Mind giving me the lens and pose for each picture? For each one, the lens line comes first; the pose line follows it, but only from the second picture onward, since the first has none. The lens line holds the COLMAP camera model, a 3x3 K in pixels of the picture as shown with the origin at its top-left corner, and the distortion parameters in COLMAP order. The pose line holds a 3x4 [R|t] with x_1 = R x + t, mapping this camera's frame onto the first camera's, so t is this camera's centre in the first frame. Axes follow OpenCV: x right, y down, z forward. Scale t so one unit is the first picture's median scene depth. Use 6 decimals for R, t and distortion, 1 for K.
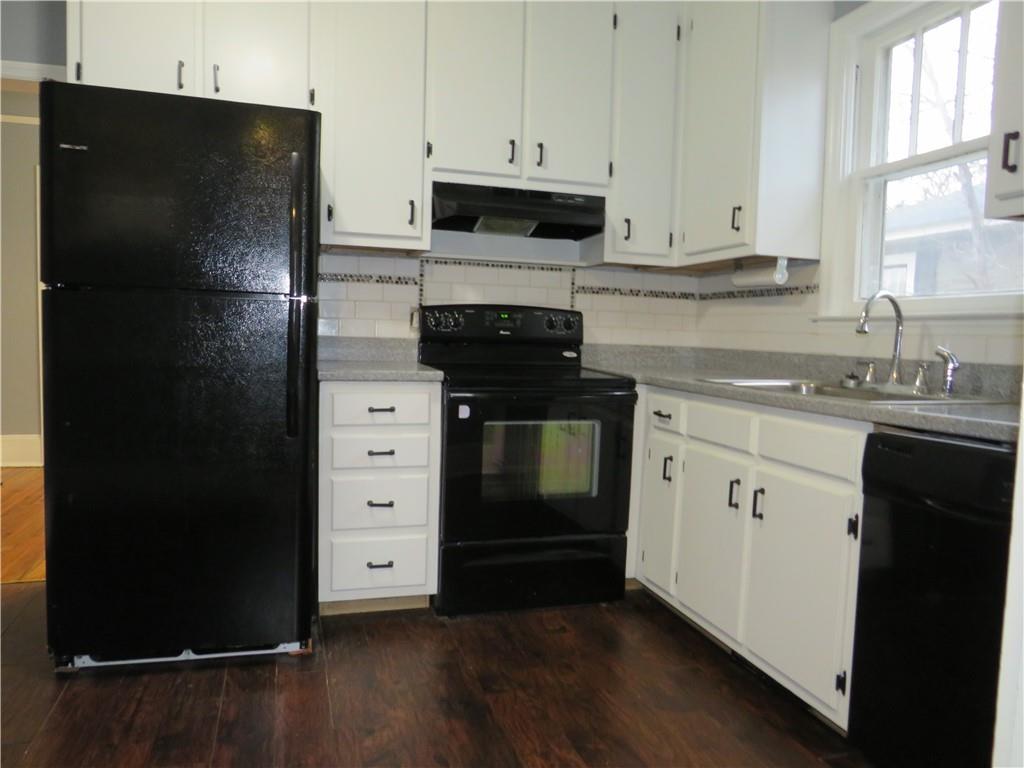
lens RADIAL K [[726.6, 0, 511.1], [0, 726.6, 383.9], [0, 0, 1]] dist [-0.032534, 0.007009]
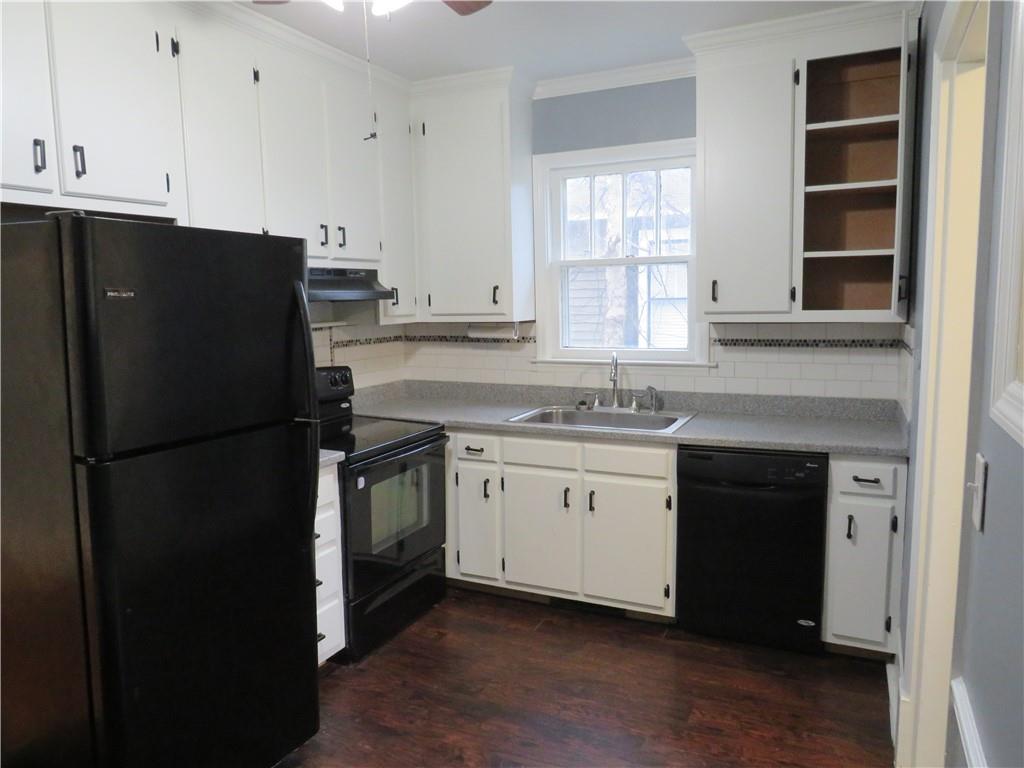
lens RADIAL K [[726.6, 0, 511.5], [0, 726.6, 381.7], [0, 0, 1]] dist [-0.032534, 0.007009]
pose [[0.674605, -0.129017, 0.726817, -0.675326], [0.087699, 0.991642, 0.094627, -0.194506], [-0.732951, -0.000094, 0.680282, 0.056003]]
